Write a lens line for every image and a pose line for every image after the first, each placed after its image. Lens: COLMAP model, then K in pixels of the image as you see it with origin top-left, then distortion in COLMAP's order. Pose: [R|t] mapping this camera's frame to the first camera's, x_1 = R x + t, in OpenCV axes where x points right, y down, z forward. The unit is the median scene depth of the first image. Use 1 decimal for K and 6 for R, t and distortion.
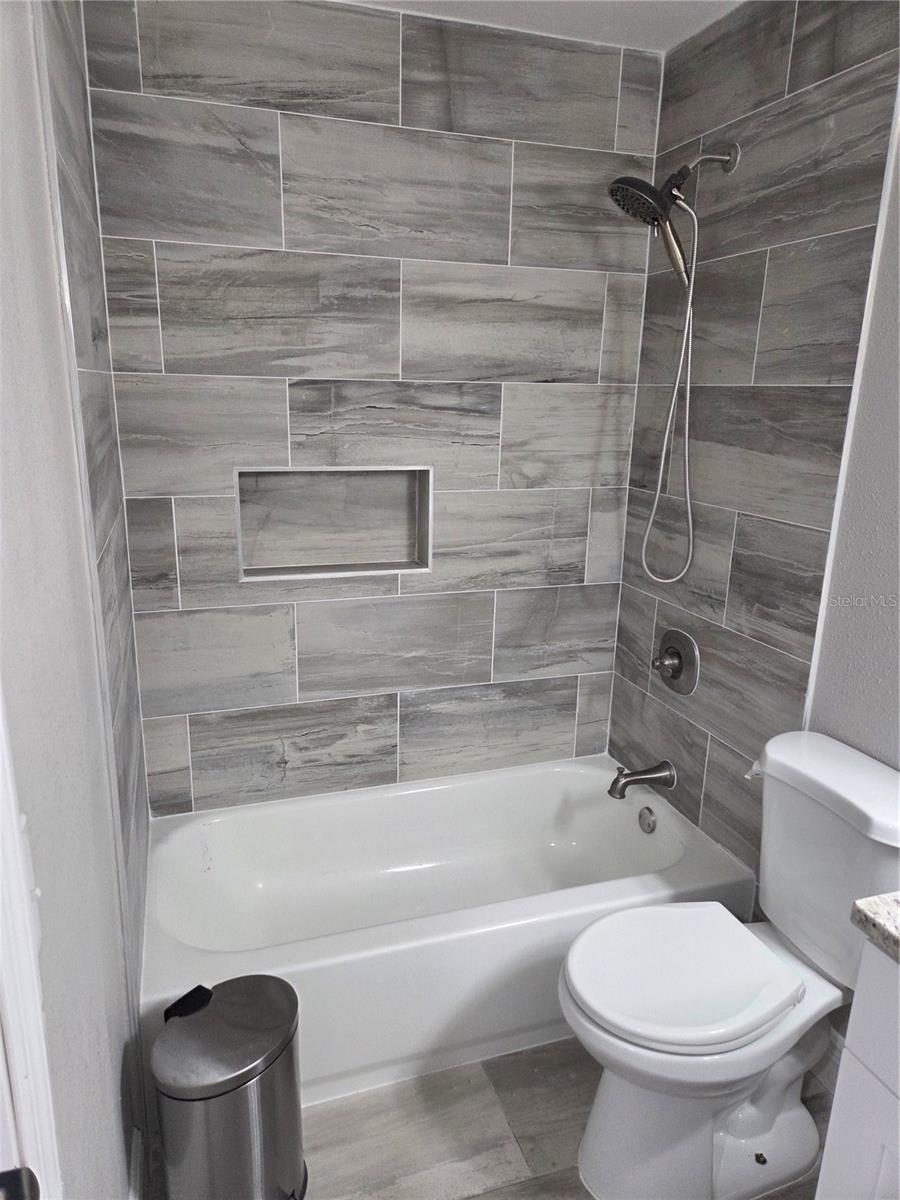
lens RADIAL K [[798.1, 0, 444.6], [0, 798.1, 605.7], [0, 0, 1]] dist [0.061546, -0.044918]
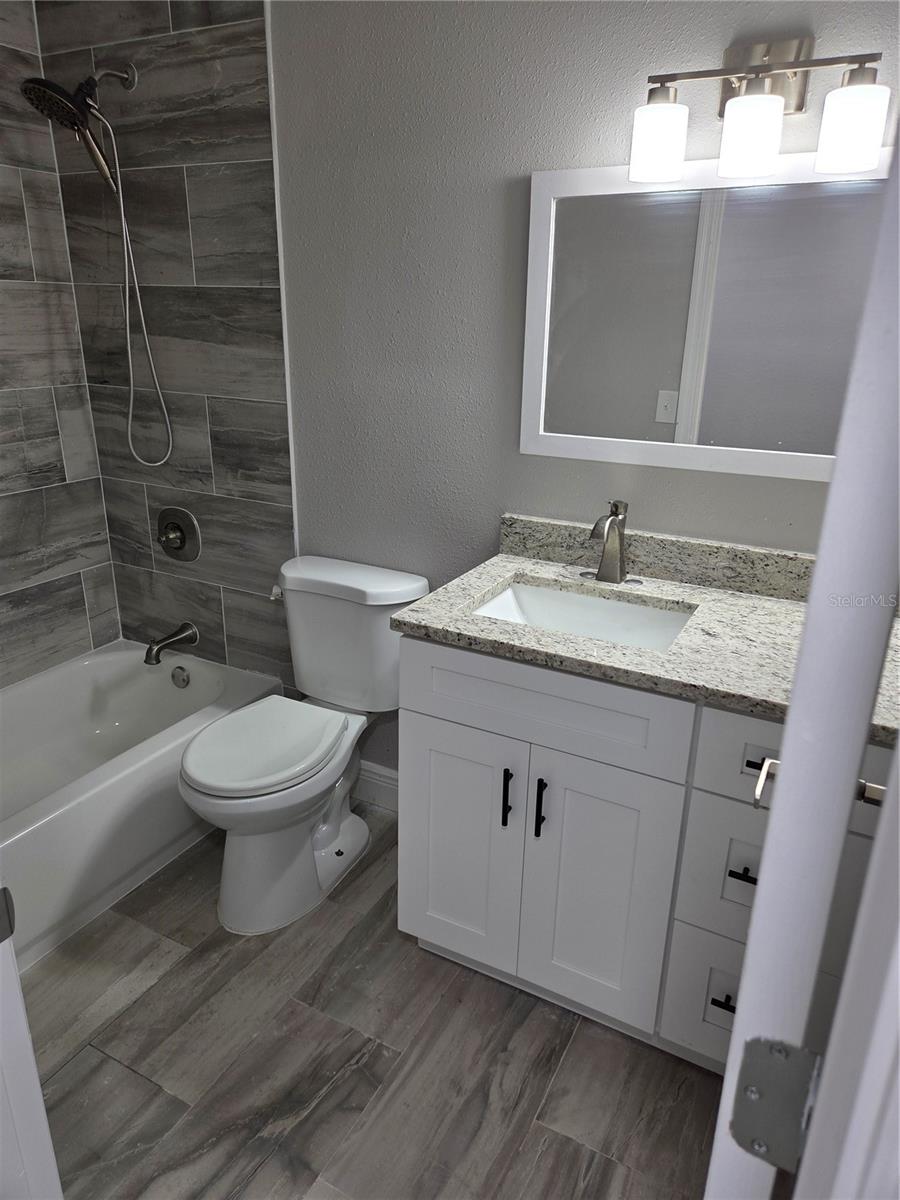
lens RADIAL K [[798.1, 0, 444.8], [0, 798.1, 605.3], [0, 0, 1]] dist [0.061546, -0.044918]
pose [[0.727587, -0.245713, 0.640502, -0.222903], [0.178083, 0.969298, 0.169552, 0.046011], [-0.662498, -0.009301, 0.749006, -0.138588]]
